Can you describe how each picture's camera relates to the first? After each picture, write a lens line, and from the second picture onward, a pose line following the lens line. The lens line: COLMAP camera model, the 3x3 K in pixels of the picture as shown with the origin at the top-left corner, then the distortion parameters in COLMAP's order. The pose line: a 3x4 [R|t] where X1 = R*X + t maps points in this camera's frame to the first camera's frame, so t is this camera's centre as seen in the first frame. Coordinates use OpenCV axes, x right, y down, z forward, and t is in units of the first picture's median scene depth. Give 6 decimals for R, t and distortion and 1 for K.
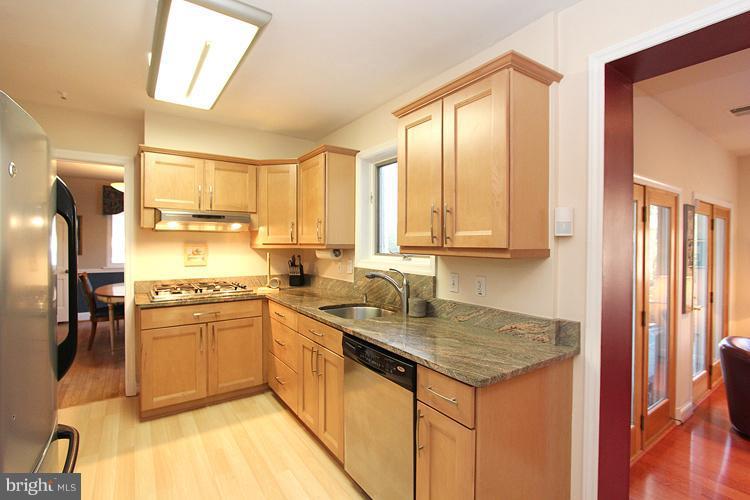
lens RADIAL K [[356.8, 0, 375.1], [0, 356.8, 240.8], [0, 0, 1]] dist [-0.002242, -0.000251]
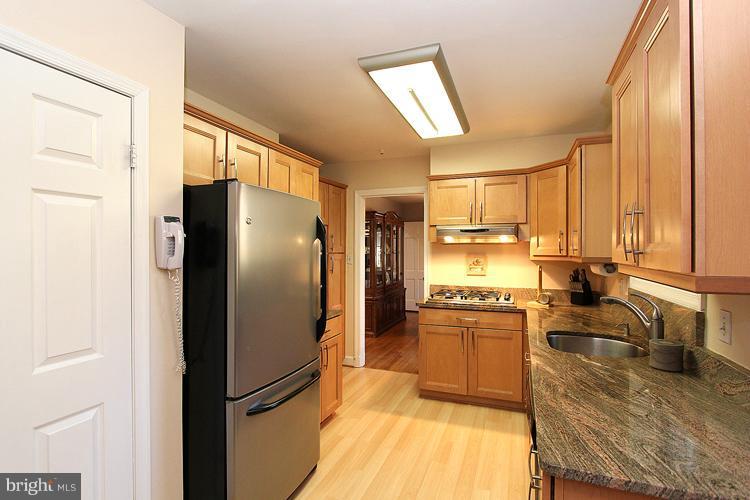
lens RADIAL K [[362.4, 0, 380.2], [0, 362.4, 246.6], [0, 0, 1]] dist [-0.001356, -0.000086]
pose [[0.572630, -0.011659, -0.819731, 0.283939], [0.006114, 0.999932, -0.009952, -0.009478], [0.819791, 0.000687, 0.572662, 0.137245]]
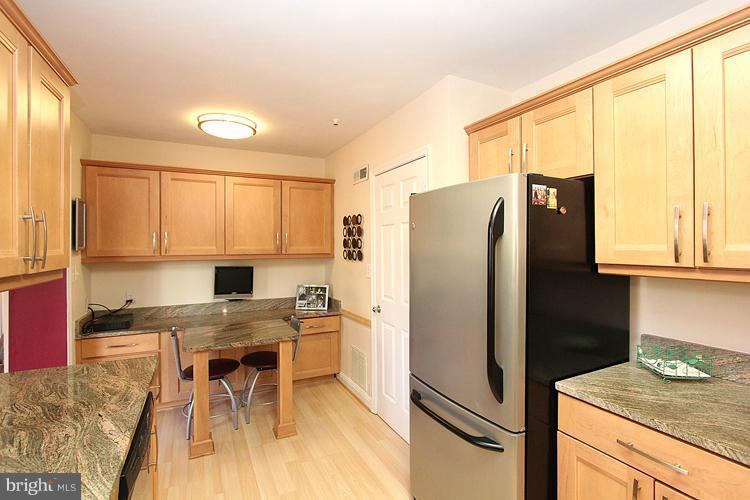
lens RADIAL K [[362.4, 0, 380.2], [0, 362.4, 246.6], [0, 0, 1]] dist [-0.001356, -0.000086]
pose [[-0.991892, -0.001136, 0.127075, -0.319739], [-0.001142, 0.999999, 0.000026, -0.021472], [-0.127075, -0.000119, -0.991893, 0.954299]]
